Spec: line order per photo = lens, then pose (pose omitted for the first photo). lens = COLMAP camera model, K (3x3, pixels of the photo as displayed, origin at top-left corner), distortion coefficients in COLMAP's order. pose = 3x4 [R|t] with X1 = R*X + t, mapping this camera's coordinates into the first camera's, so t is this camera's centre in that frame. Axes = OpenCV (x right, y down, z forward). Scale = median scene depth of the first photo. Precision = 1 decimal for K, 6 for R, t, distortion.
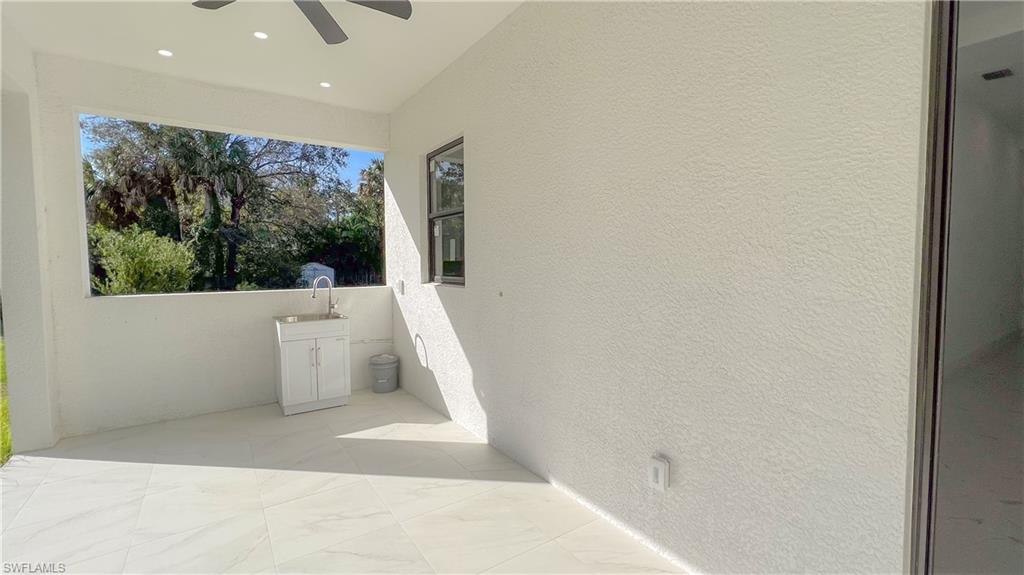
lens RADIAL K [[410.7, 0, 512.0], [0, 410.7, 287.5], [0, 0, 1]] dist [-0.002028, -0.000028]
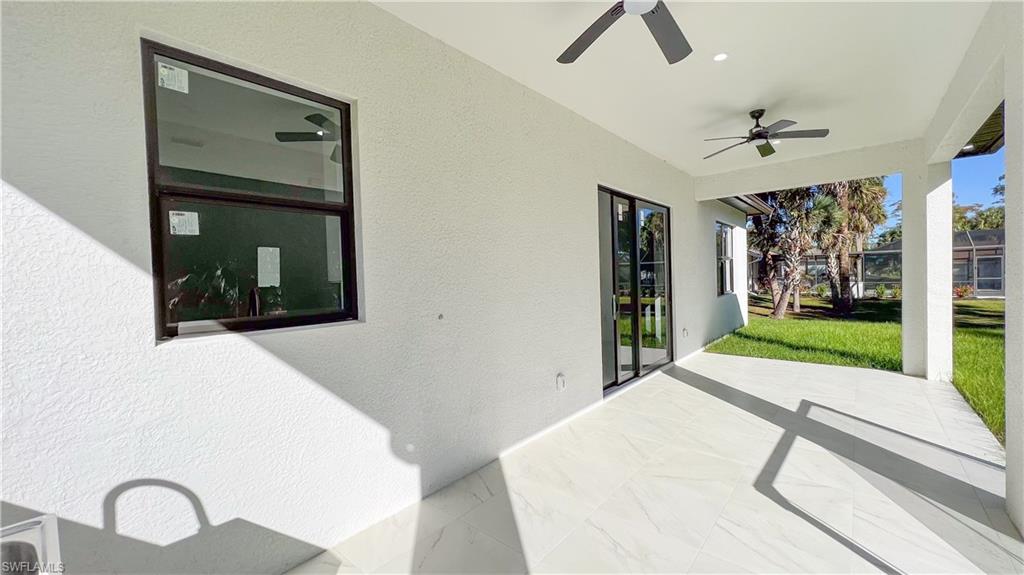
lens RADIAL K [[410.7, 0, 512.0], [0, 410.7, 287.5], [0, 0, 1]] dist [-0.002028, -0.000028]
pose [[-0.233130, -0.022240, 0.972191, -0.892564], [0.086952, 0.995257, 0.043618, -0.070048], [-0.968550, 0.094703, -0.230091, 0.963954]]
